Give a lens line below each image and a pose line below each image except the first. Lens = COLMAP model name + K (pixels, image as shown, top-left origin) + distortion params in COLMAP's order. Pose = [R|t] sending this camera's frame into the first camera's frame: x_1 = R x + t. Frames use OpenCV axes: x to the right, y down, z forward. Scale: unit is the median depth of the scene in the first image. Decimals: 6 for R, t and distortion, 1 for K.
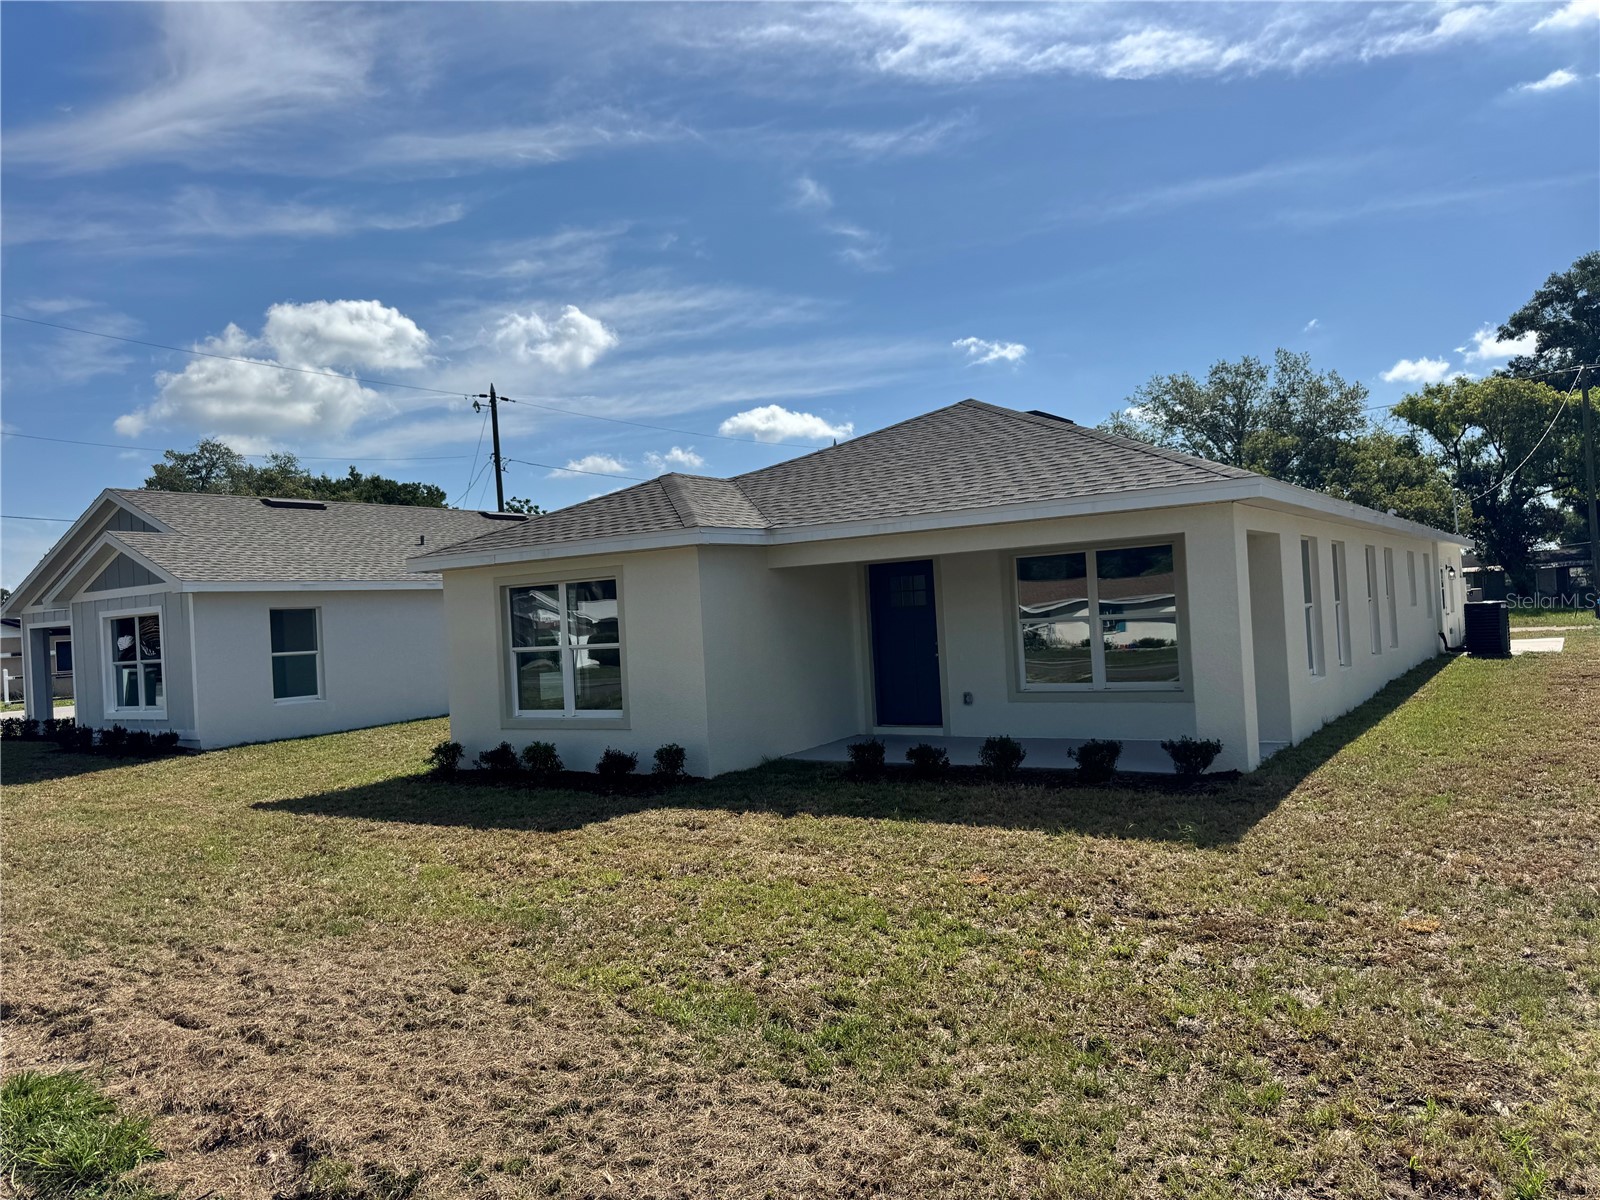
lens RADIAL K [[1125.6, 0, 789.4], [0, 1125.6, 586.6], [0, 0, 1]] dist [0.048398, -0.066193]
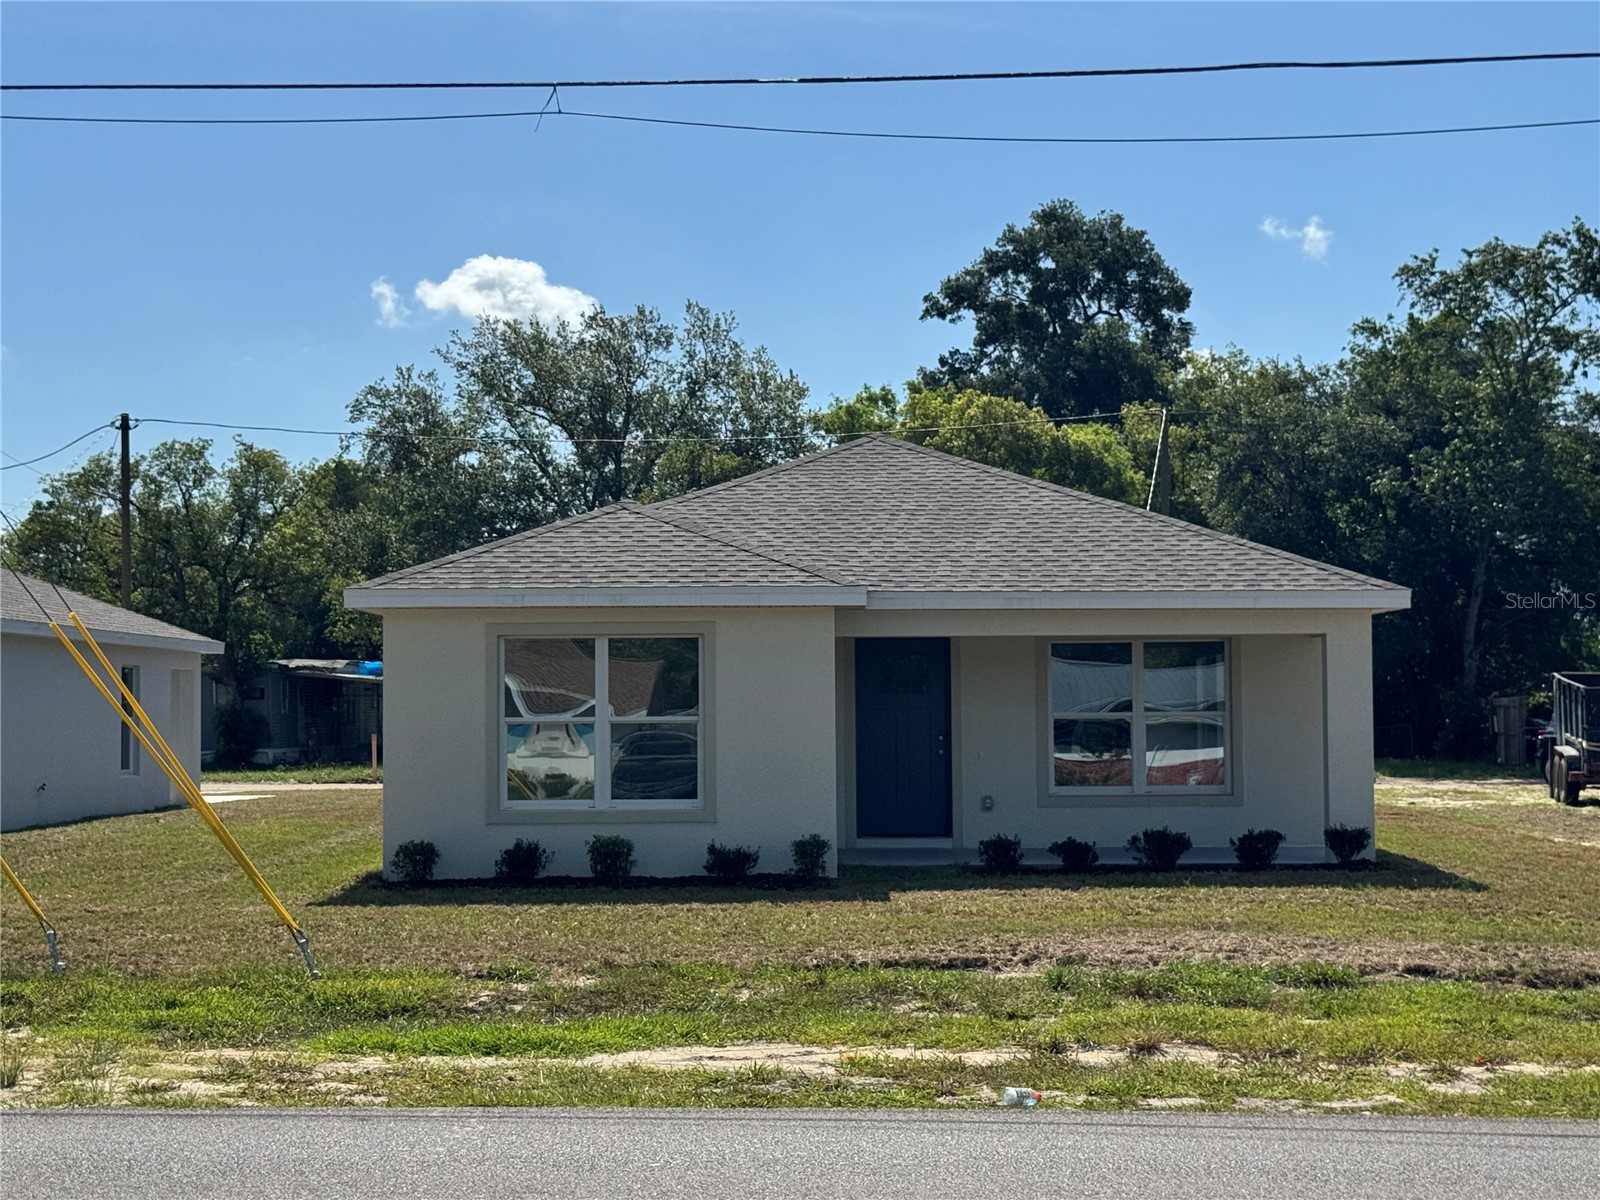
lens RADIAL K [[2581.3, 0, 809.3], [0, 2581.3, 607.2], [0, 0, 1]] dist [-0.025121, 0.000000]
pose [[0.824243, 0.072918, 0.561522, -1.150600], [-0.052743, 0.997249, -0.052080, 0.064900], [-0.563774, 0.013310, 0.825822, -0.589034]]
